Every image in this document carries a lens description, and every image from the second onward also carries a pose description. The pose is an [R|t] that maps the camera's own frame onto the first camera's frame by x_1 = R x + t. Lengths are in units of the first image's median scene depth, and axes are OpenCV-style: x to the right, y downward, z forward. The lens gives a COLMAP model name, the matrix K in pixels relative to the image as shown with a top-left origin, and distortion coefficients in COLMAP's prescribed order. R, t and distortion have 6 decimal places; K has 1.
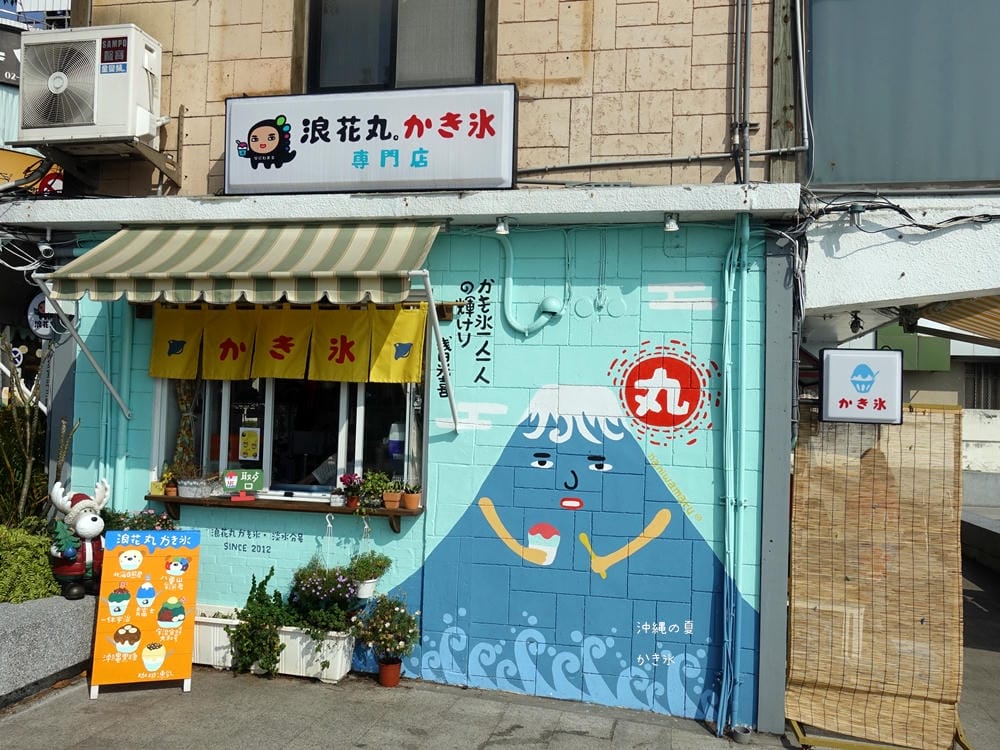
lens RADIAL K [[768.7, 0, 500.5], [0, 768.7, 376.1], [0, 0, 1]] dist [0.003669, -0.000041]
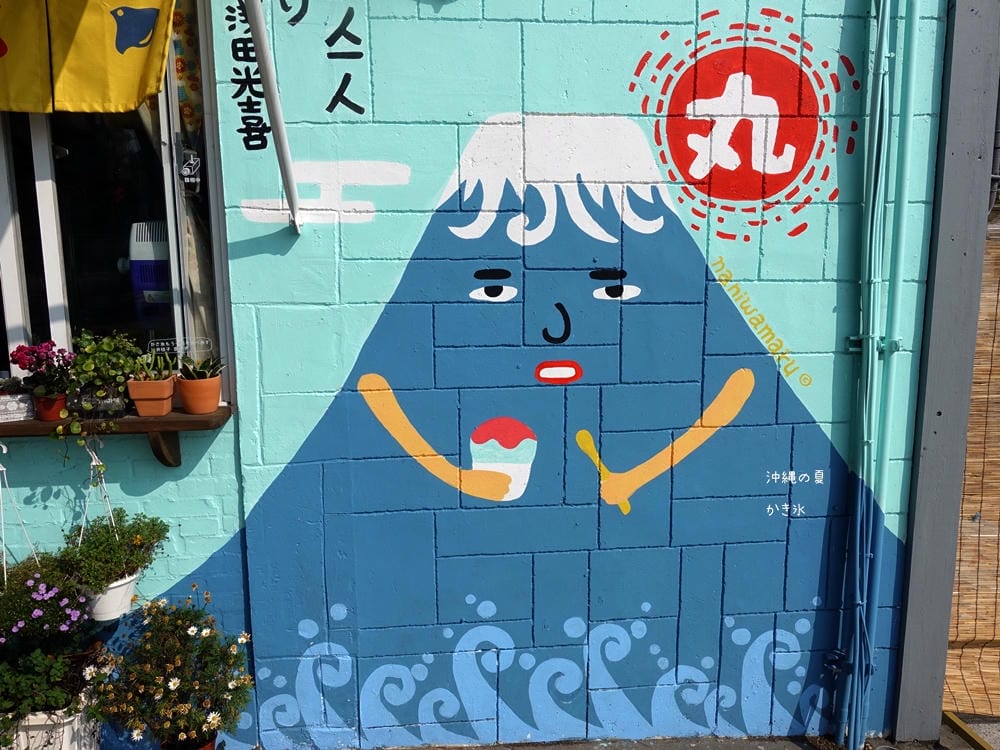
lens RADIAL K [[768.7, 0, 500.6], [0, 768.7, 376.6], [0, 0, 1]] dist [0.003669, -0.000041]
pose [[0.960469, -0.082247, 0.265958, -0.070001], [0.028359, 0.979298, 0.200430, 0.072116], [-0.276937, -0.184964, 0.942918, 0.562359]]
